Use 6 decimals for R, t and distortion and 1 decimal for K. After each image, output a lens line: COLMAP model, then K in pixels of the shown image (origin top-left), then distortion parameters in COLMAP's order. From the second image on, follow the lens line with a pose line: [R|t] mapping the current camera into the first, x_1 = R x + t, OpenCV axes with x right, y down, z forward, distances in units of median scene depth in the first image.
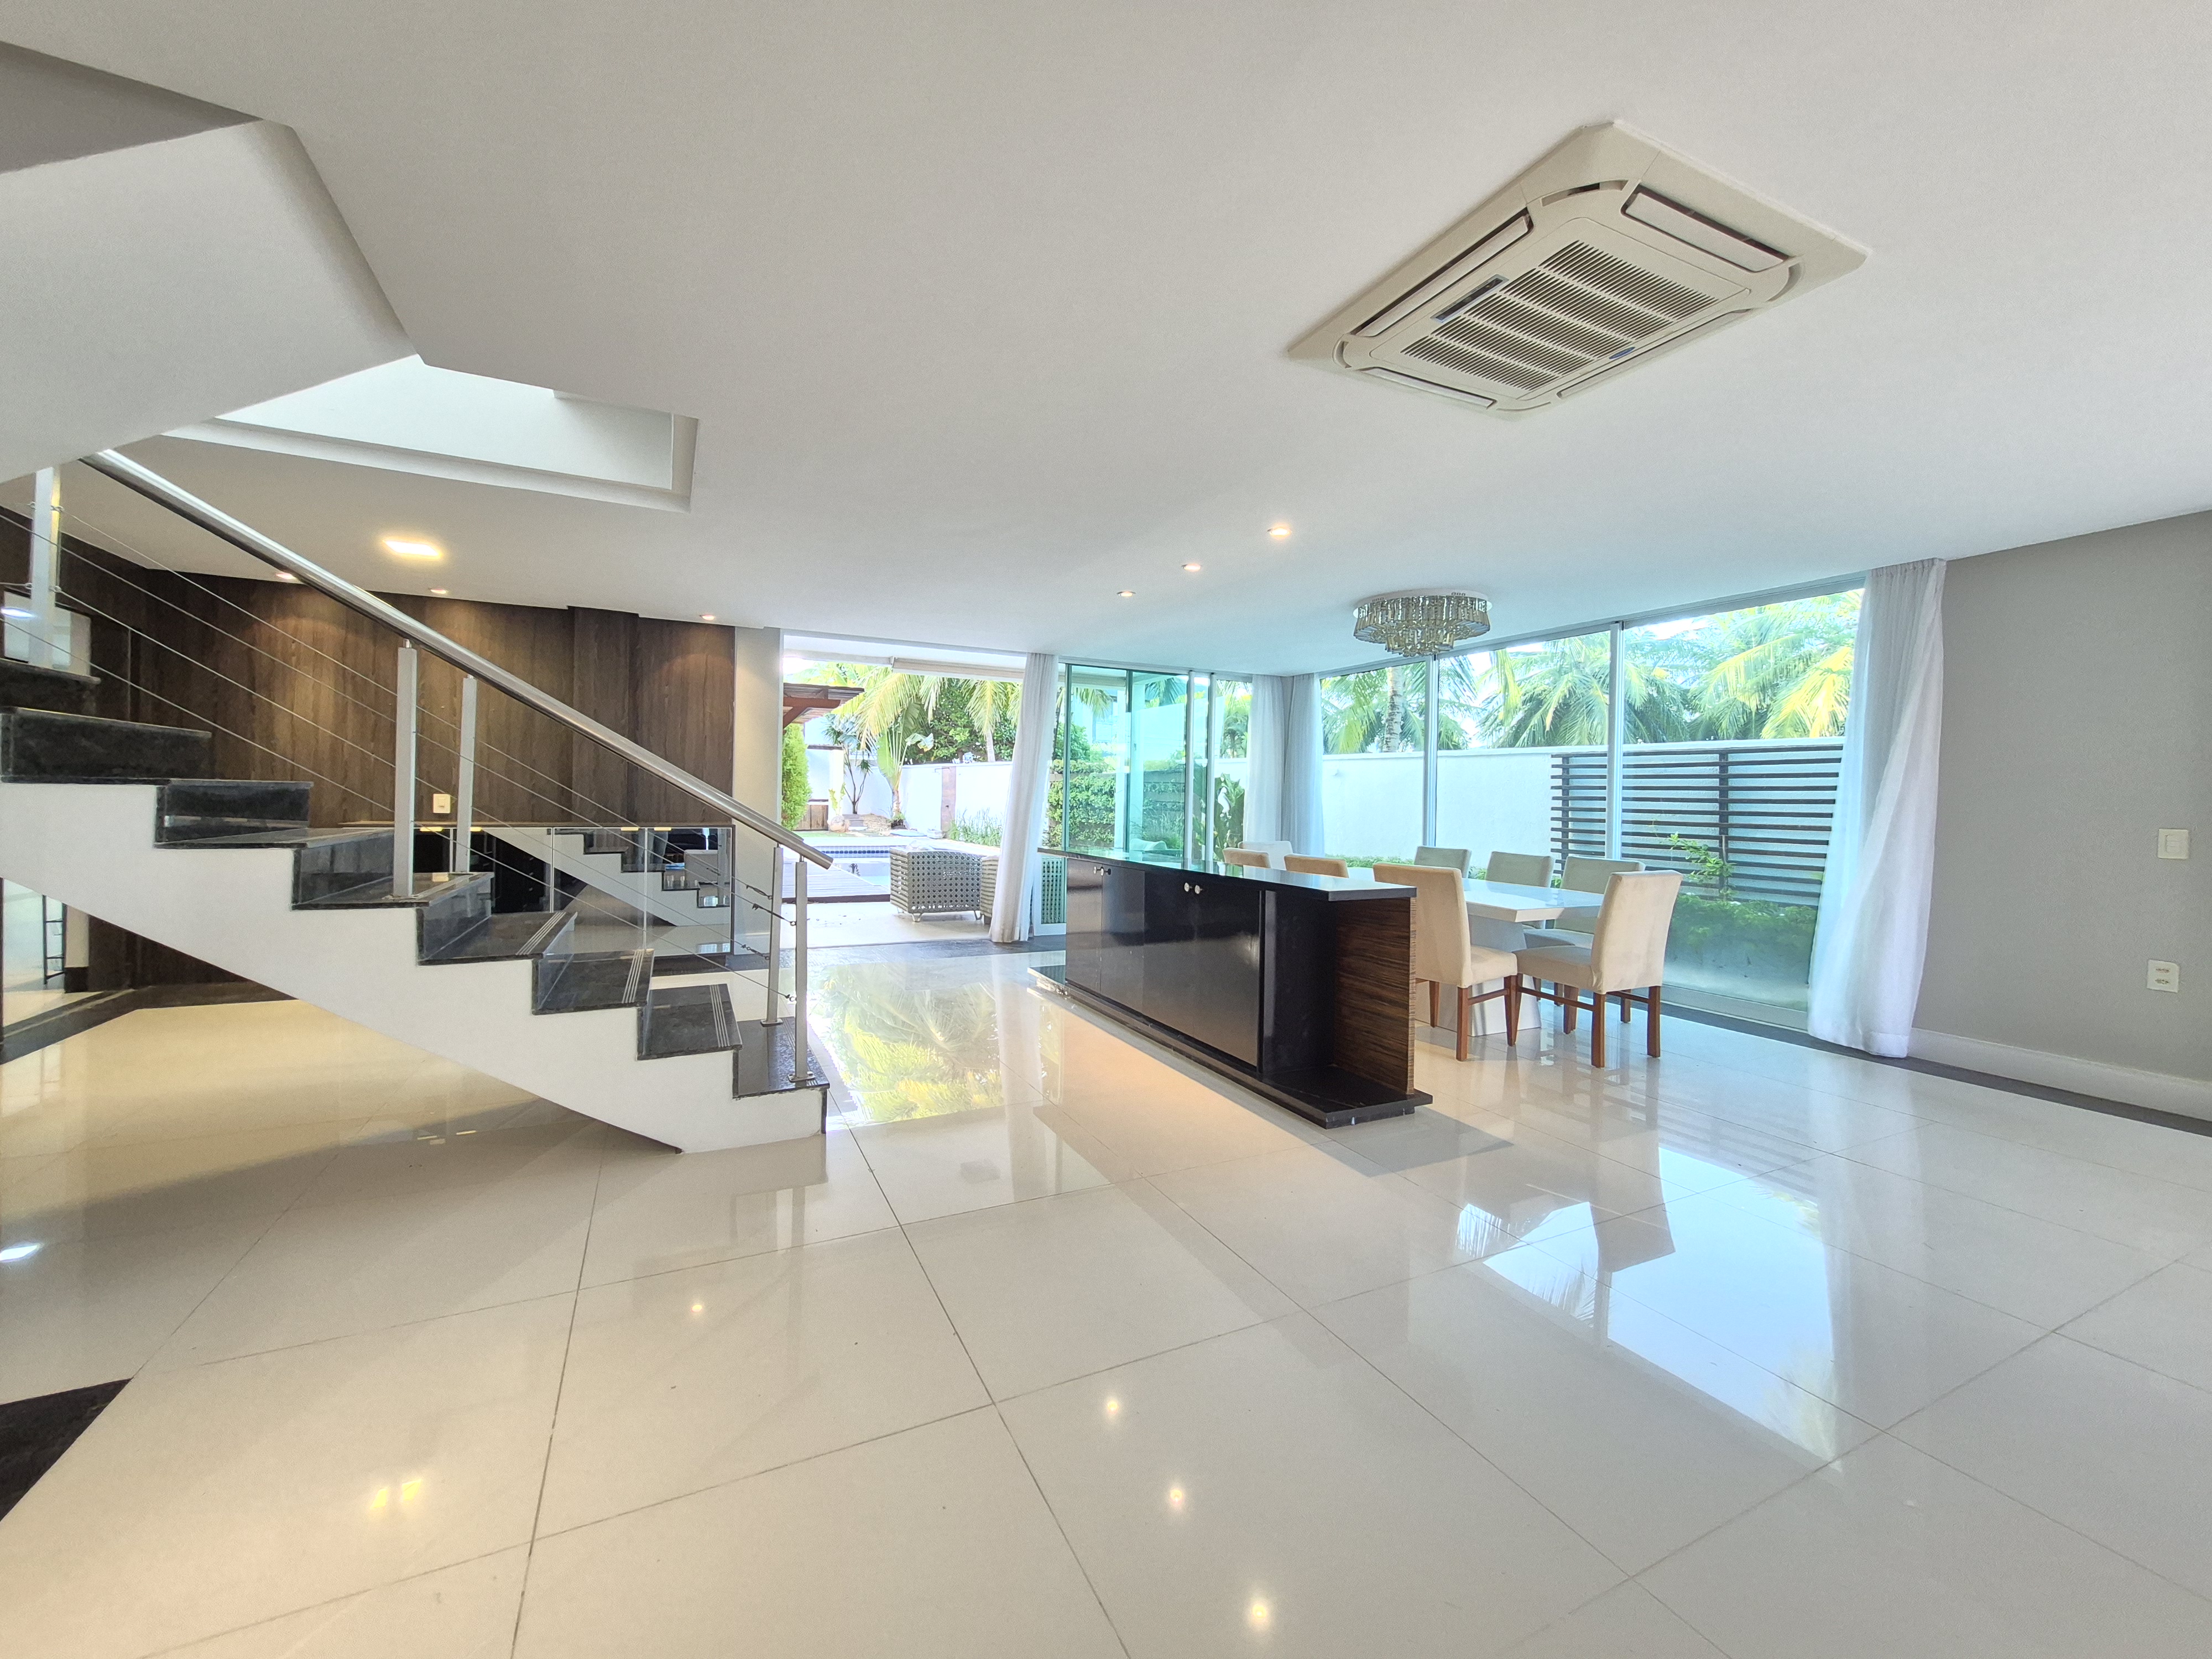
lens RADIAL K [[881.4, 0, 1096.1], [0, 881.4, 802.6], [0, 0, 1]] dist [-0.000707, -0.000022]
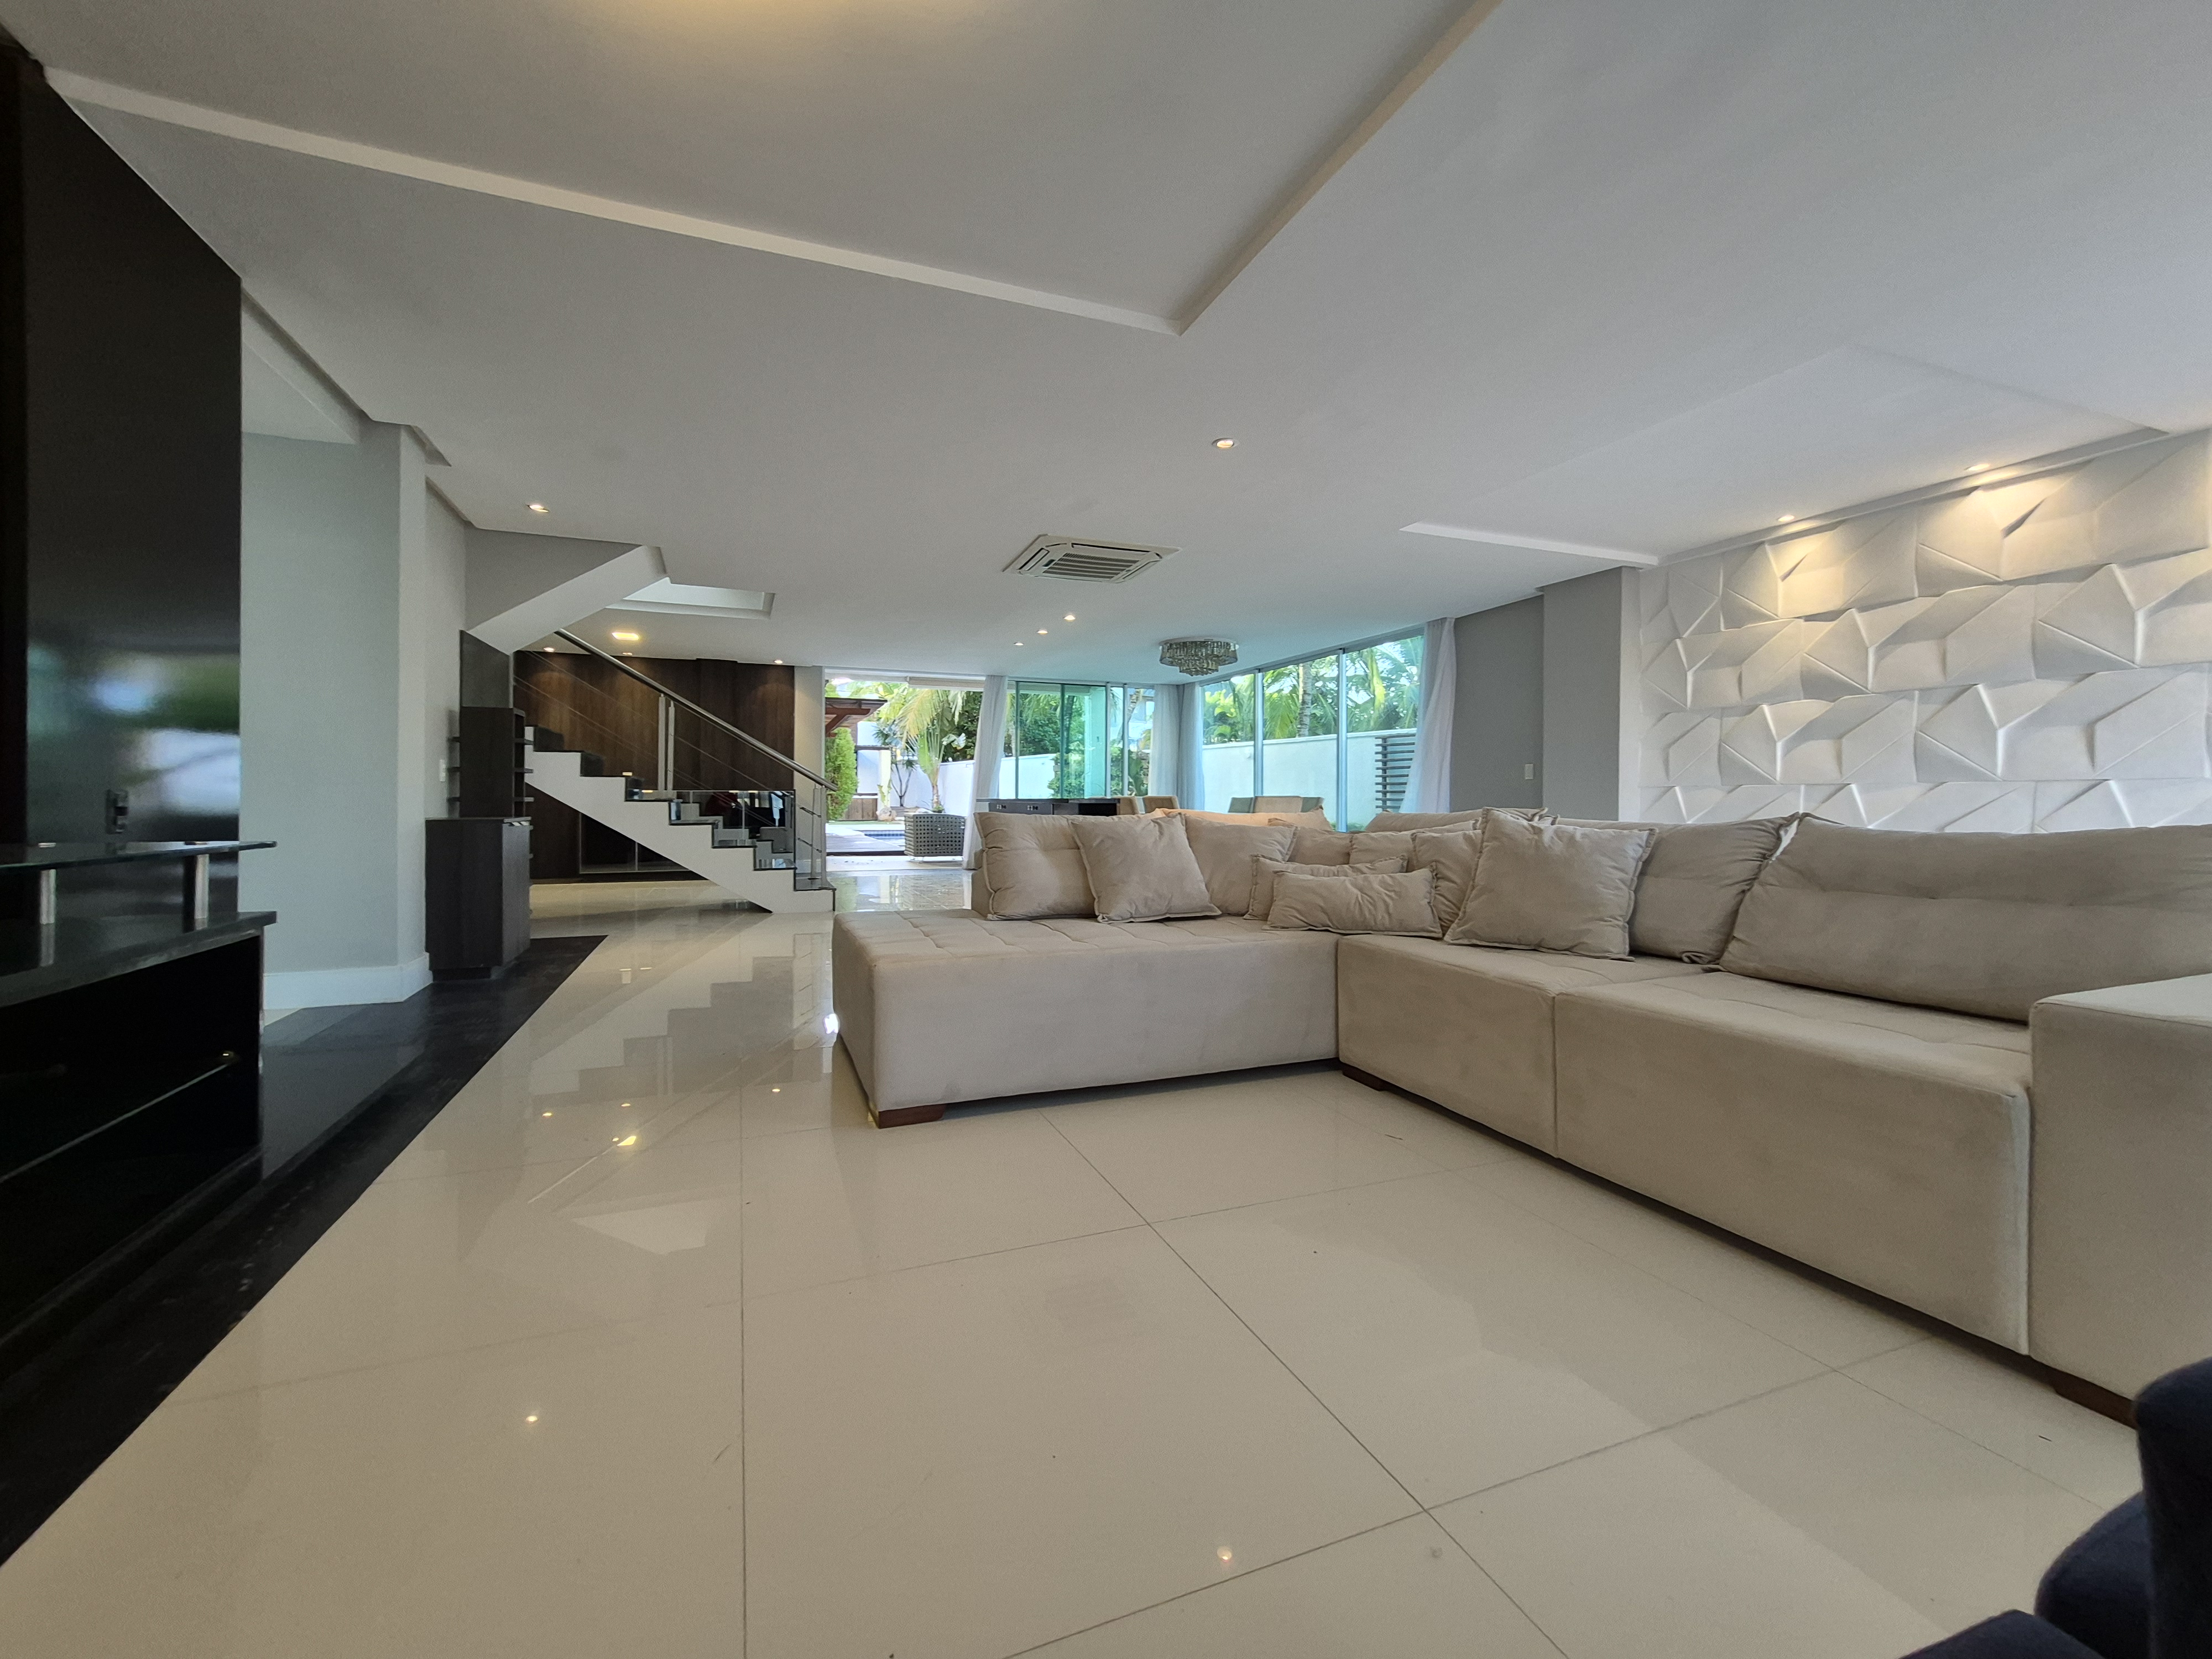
lens RADIAL K [[884.4, 0, 1071.9], [0, 884.4, 808.7], [0, 0, 1]] dist [-0.001054, -0.000013]
pose [[0.995860, -0.013416, -0.089910, 0.171355], [0.014085, 0.999878, 0.006810, 0.041259], [0.089807, -0.008048, 0.995927, -0.408763]]
